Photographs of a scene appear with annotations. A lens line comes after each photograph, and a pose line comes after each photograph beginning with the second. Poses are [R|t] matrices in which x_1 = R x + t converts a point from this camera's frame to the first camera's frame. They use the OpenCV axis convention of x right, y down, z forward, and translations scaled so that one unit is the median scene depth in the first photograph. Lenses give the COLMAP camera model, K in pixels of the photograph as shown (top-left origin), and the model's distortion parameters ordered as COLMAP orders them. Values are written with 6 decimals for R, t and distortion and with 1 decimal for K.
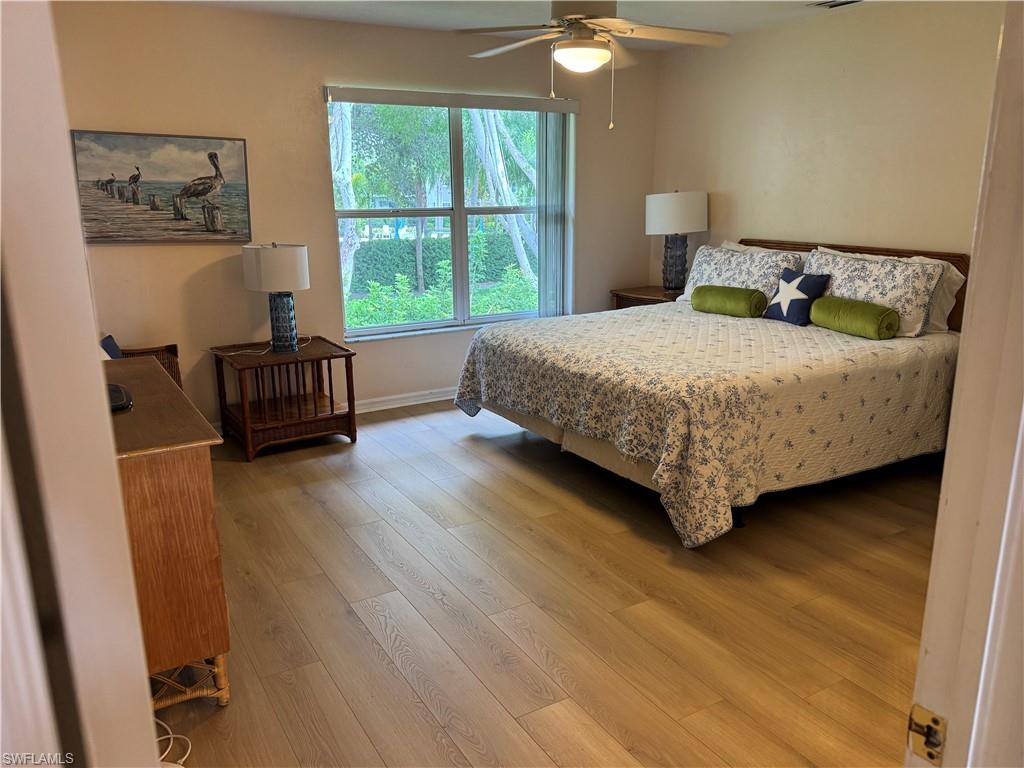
lens RADIAL K [[803.0, 0, 512.0], [0, 803.0, 384.0], [0, 0, 1]] dist [0.001469, -0.000006]
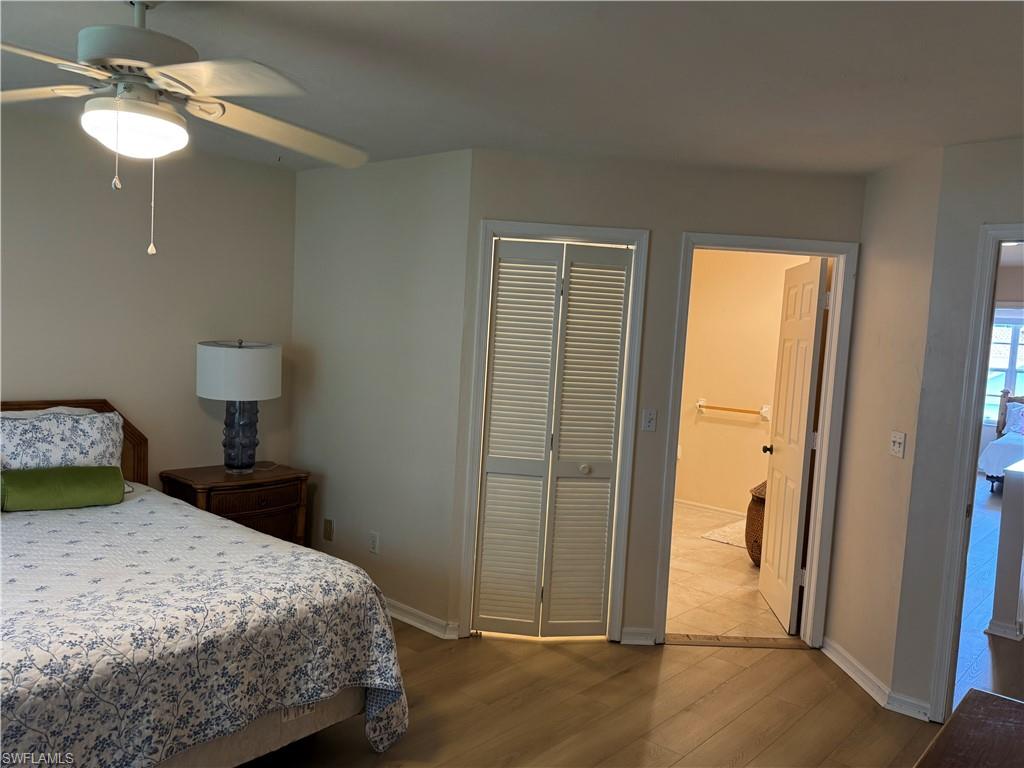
lens RADIAL K [[795.7, 0, 512.0], [0, 795.7, 399.7], [0, 0, 1]] dist [-0.044041, -0.000392]
pose [[-0.323499, -0.081962, 0.942672, -0.526523], [0.187125, 0.971025, 0.148644, -0.233376], [-0.927541, 0.224483, -0.298788, 0.924158]]
